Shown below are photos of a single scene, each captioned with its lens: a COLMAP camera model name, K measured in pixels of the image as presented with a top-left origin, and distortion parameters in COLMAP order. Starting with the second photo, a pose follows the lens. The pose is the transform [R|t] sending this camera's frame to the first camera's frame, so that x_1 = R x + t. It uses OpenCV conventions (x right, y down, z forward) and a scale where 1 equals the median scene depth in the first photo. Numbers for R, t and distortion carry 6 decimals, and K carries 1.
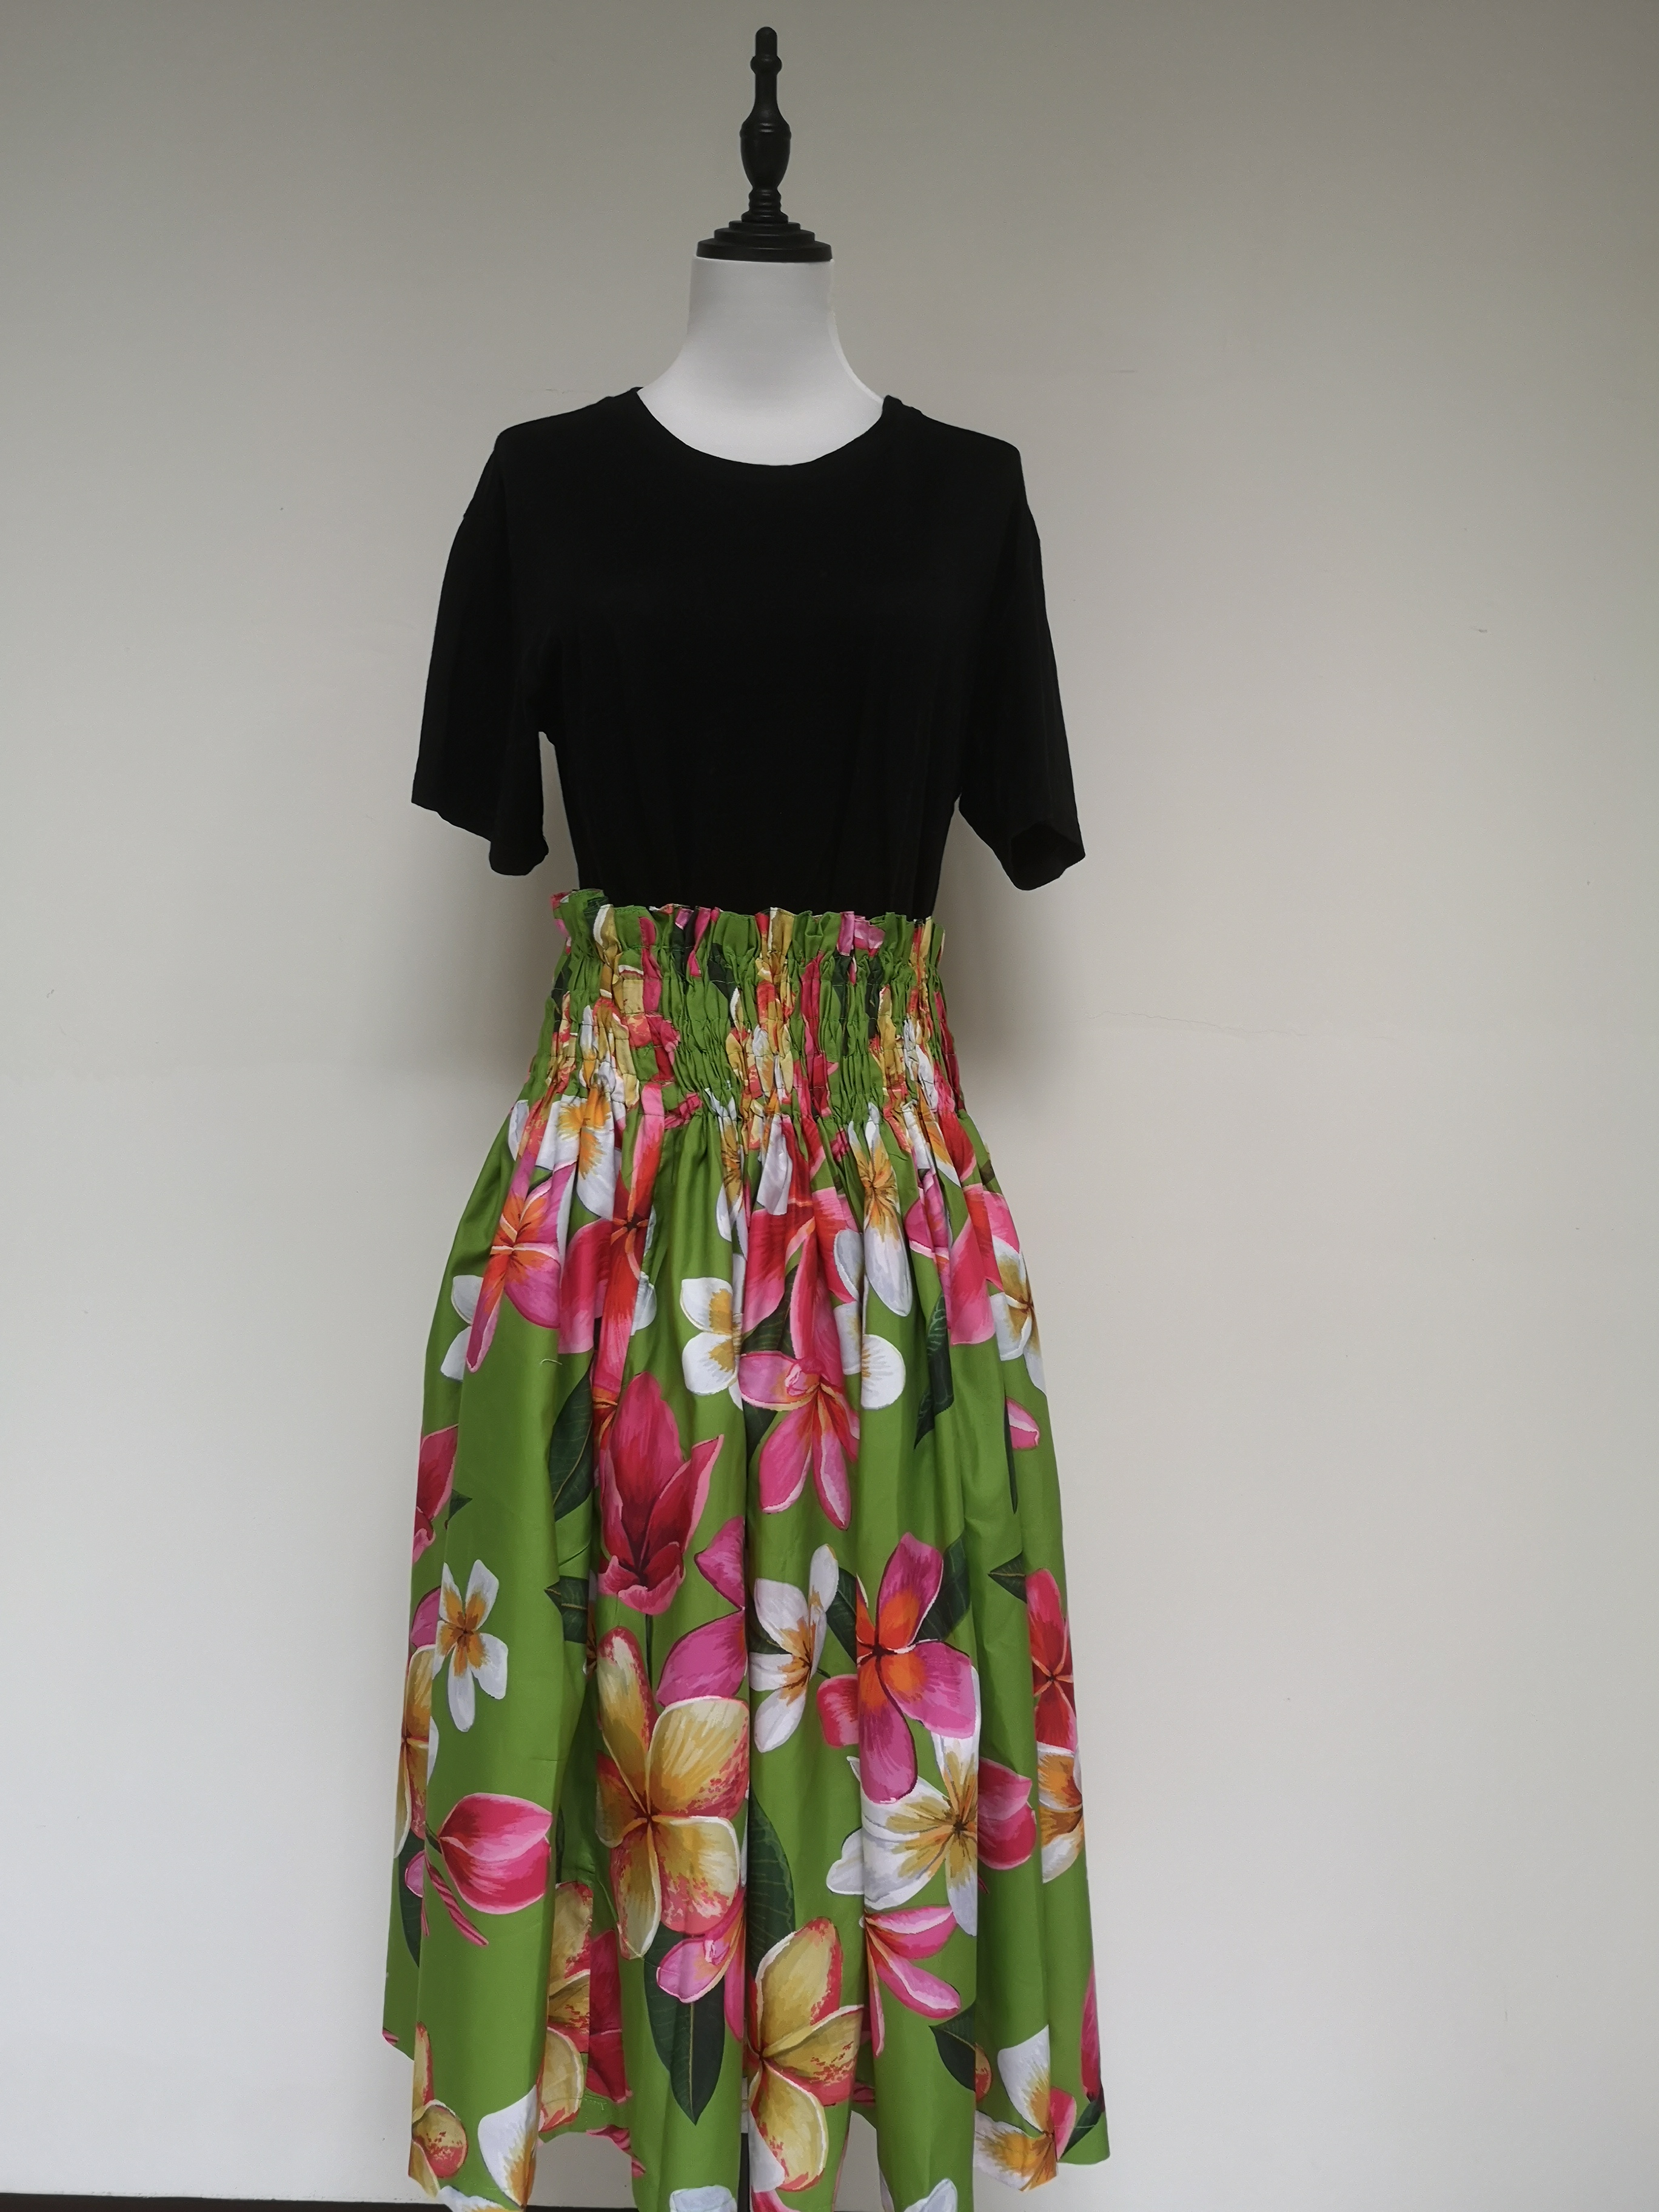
lens RADIAL K [[1771.3, 0, 834.0], [0, 1771.3, 1089.1], [0, 0, 1]] dist [0.087717, -0.184129]
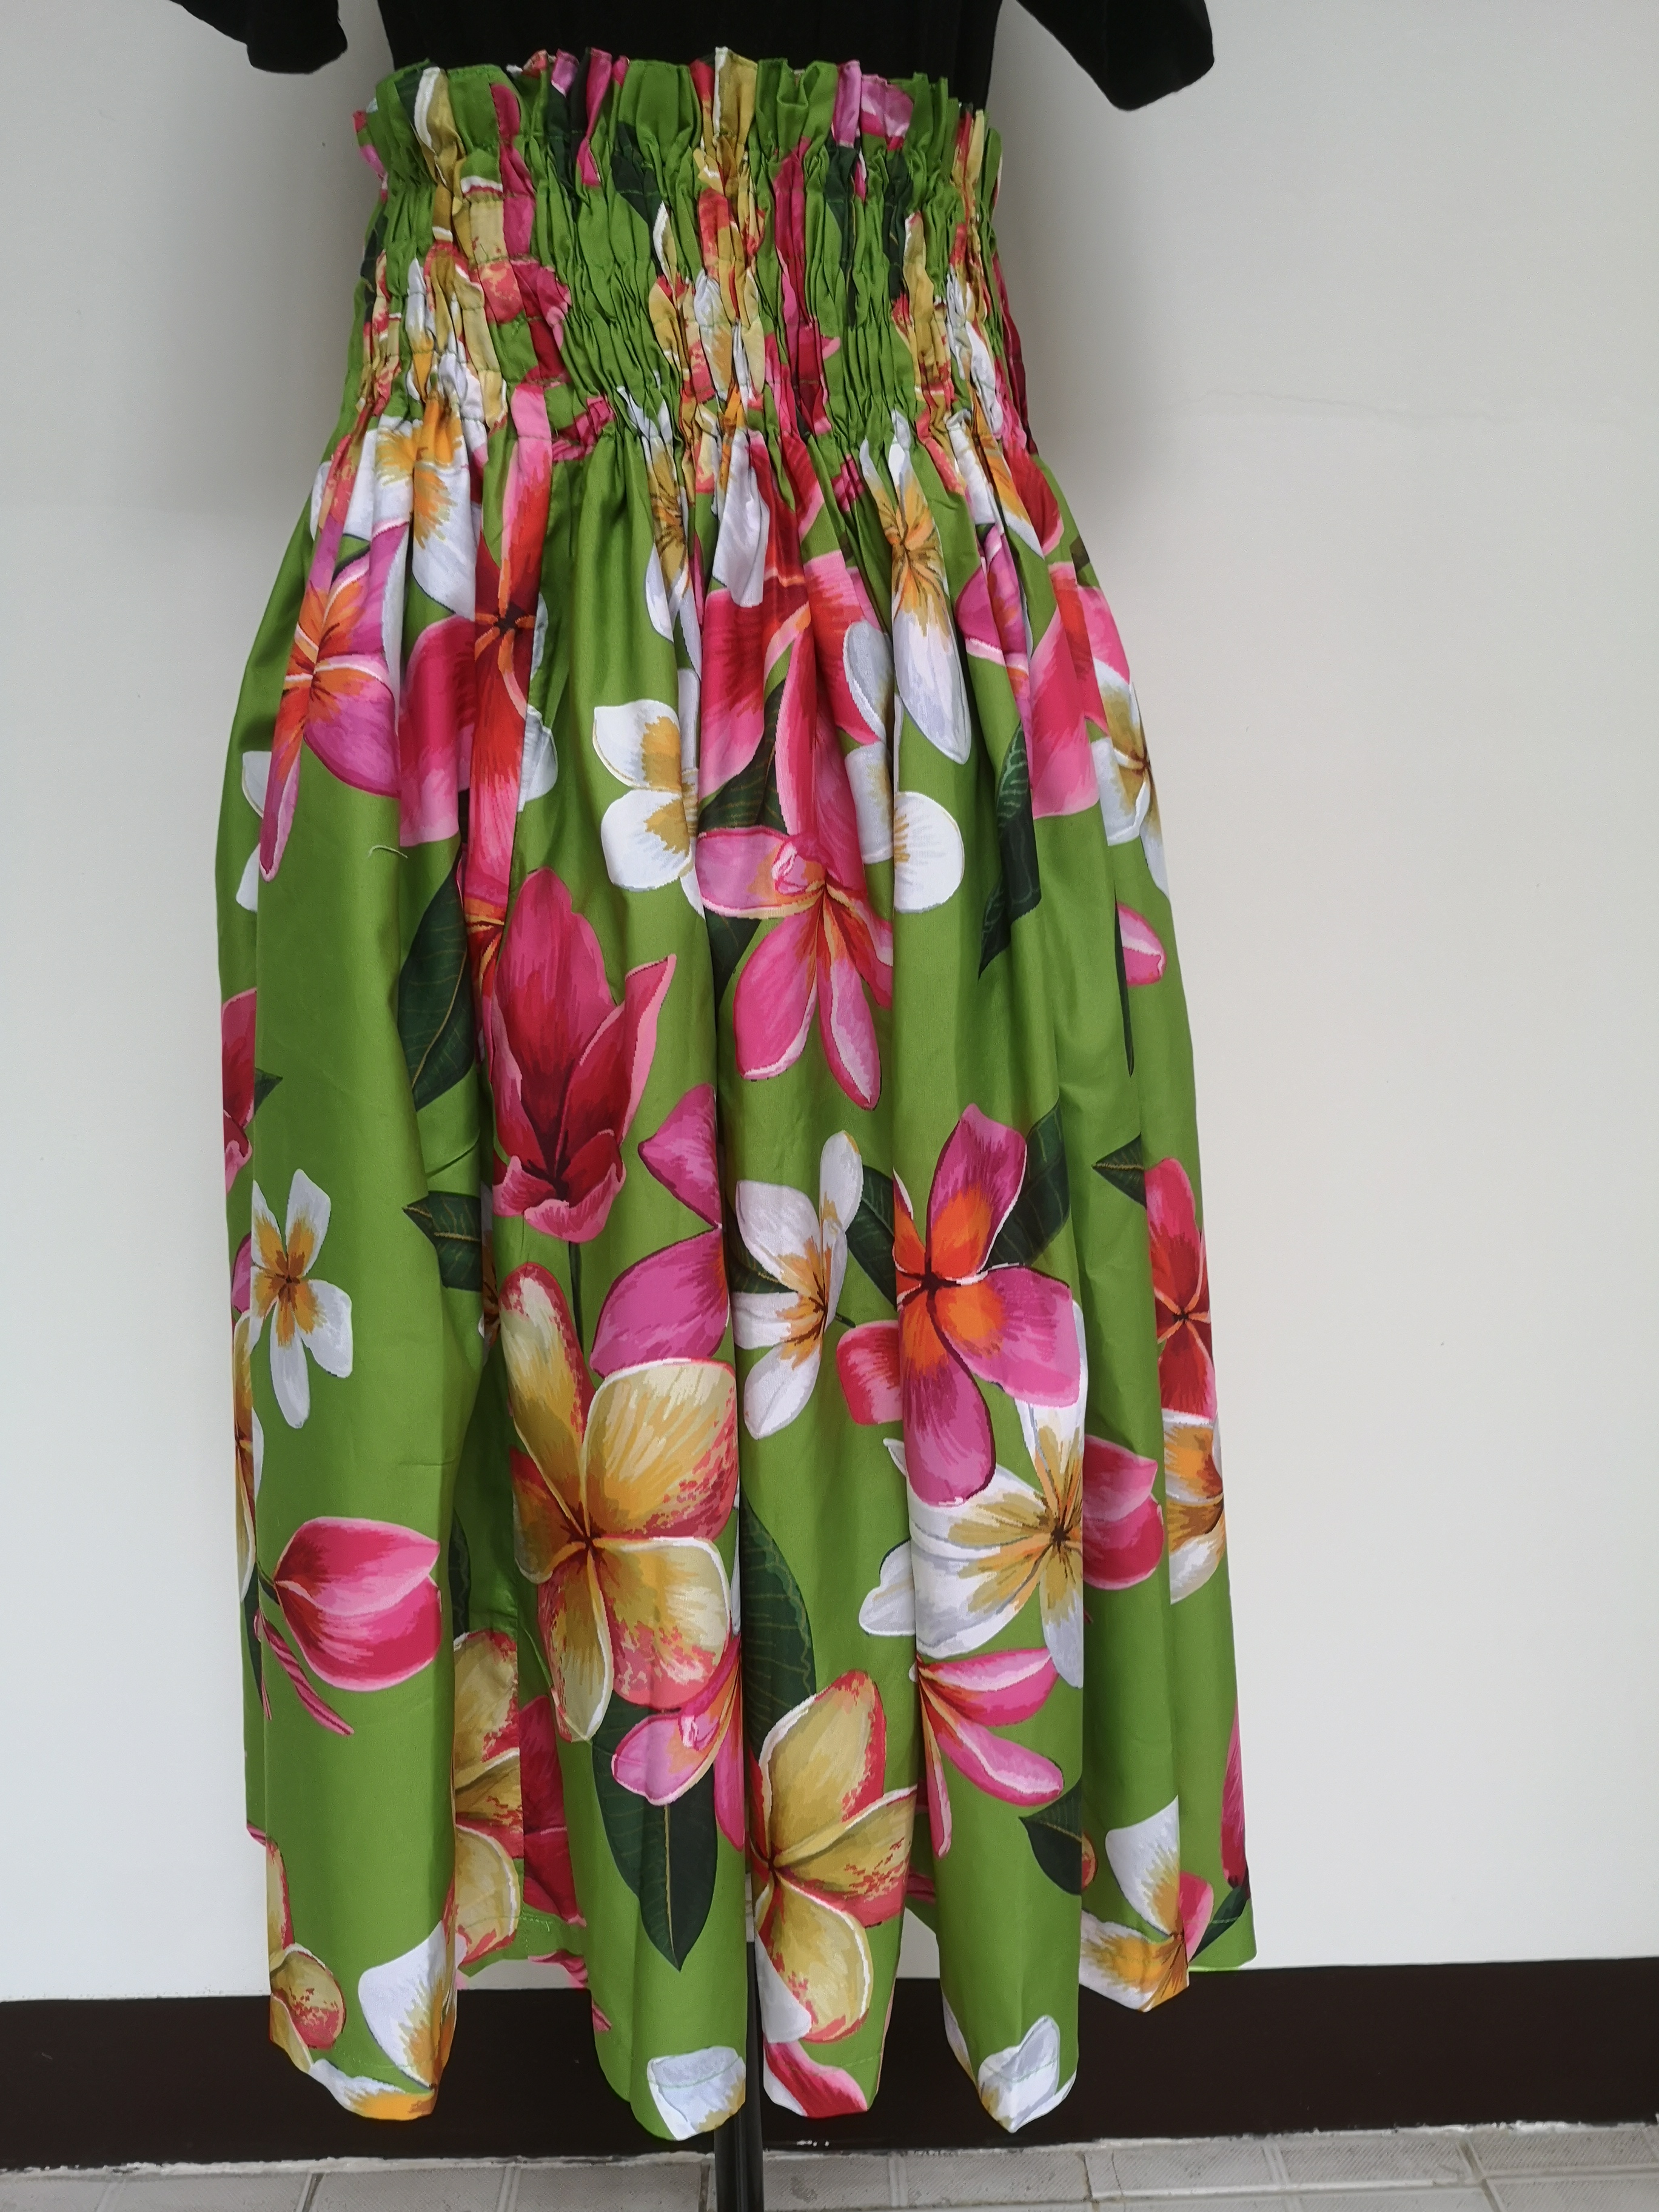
lens RADIAL K [[1857.1, 0, 852.2], [0, 1857.1, 1053.7], [0, 0, 1]] dist [0.161851, -0.454239]
pose [[0.999134, -0.033744, 0.024353, -0.016977], [0.029468, 0.986919, 0.158503, 0.122011], [-0.029383, -0.157648, 0.987058, 0.338887]]
